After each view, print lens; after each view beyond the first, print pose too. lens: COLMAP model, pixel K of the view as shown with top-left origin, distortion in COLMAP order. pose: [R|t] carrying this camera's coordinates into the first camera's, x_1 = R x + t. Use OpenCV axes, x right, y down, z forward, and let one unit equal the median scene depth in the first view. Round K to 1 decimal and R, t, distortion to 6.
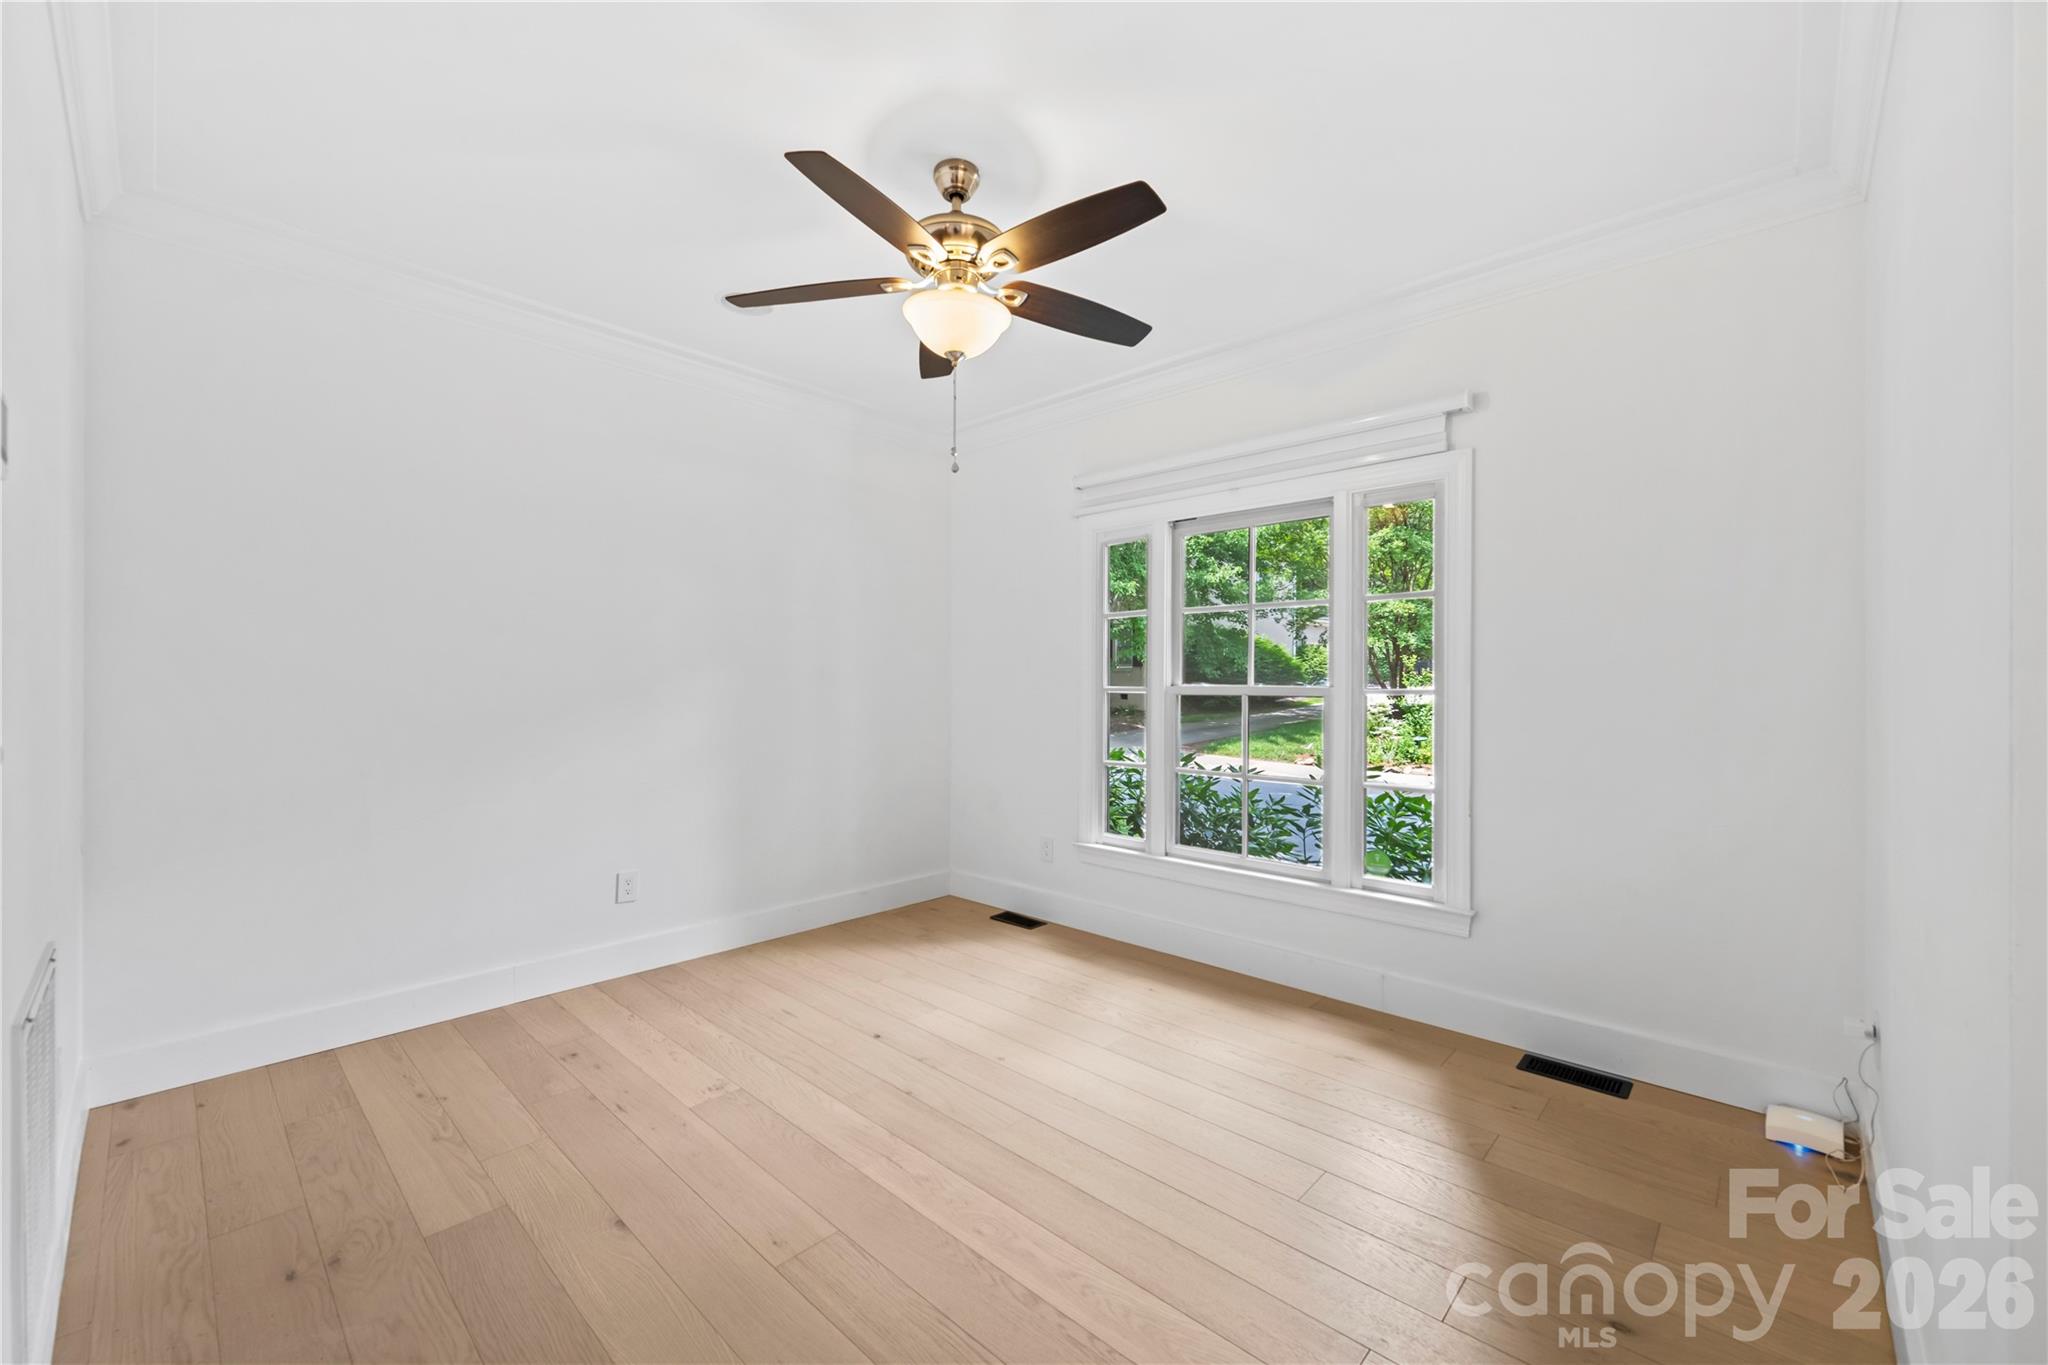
lens RADIAL K [[815.7, 0, 1027.7], [0, 815.7, 674.6], [0, 0, 1]] dist [0.002783, 0.000351]
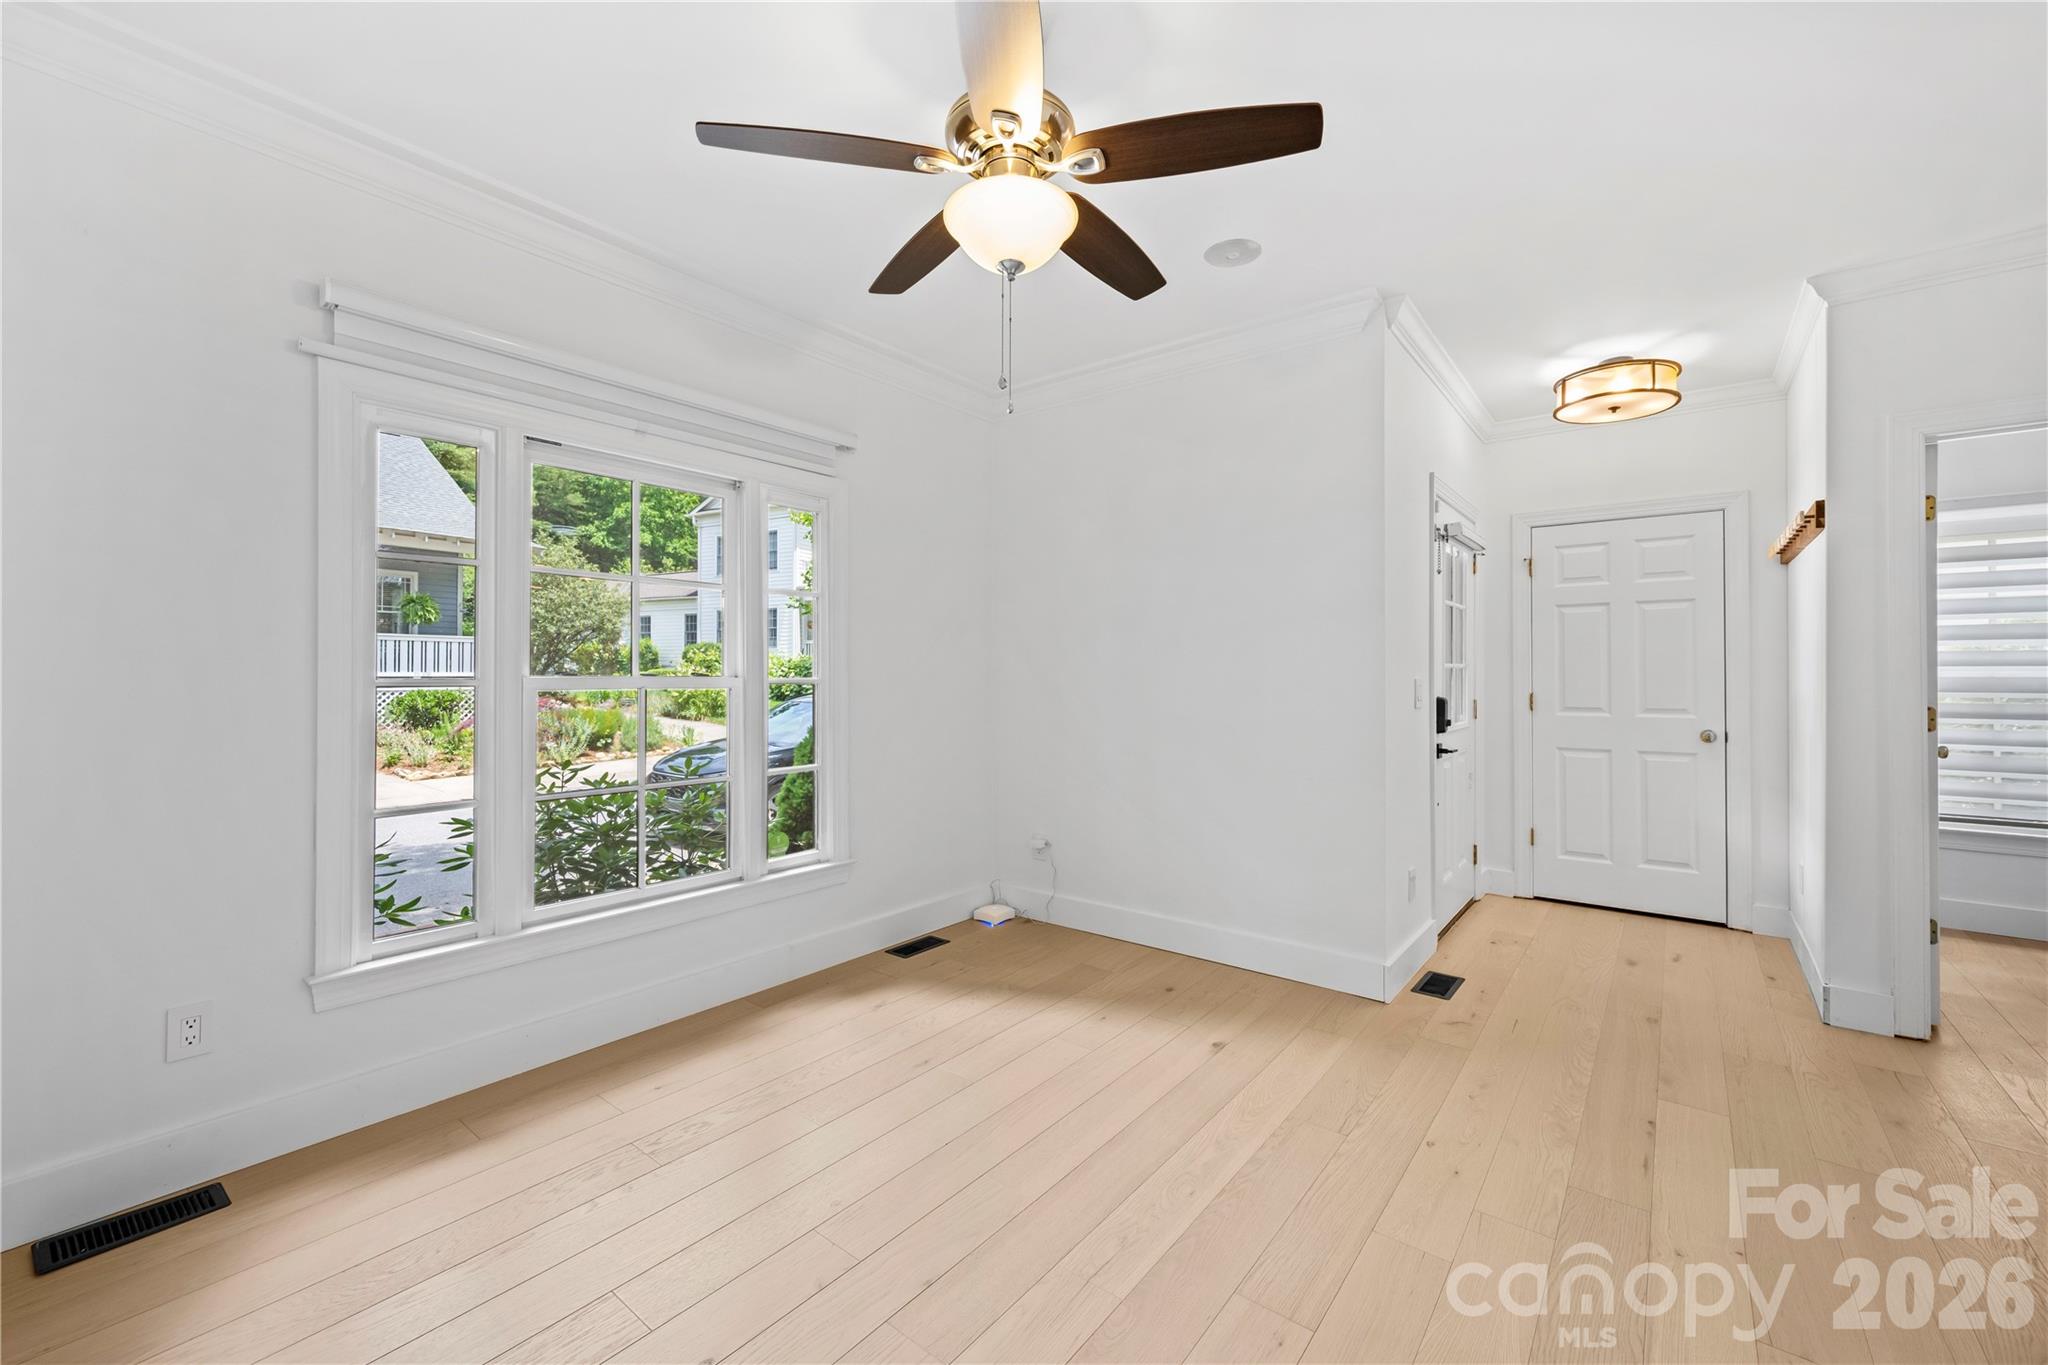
lens RADIAL K [[815.7, 0, 1032.0], [0, 815.7, 664.7], [0, 0, 1]] dist [0.002783, 0.000351]
pose [[-0.080066, 0.008260, 0.996755, -0.724911], [-0.016713, 0.999814, -0.009628, 0.003556], [-0.996649, -0.017430, -0.079913, 0.851643]]
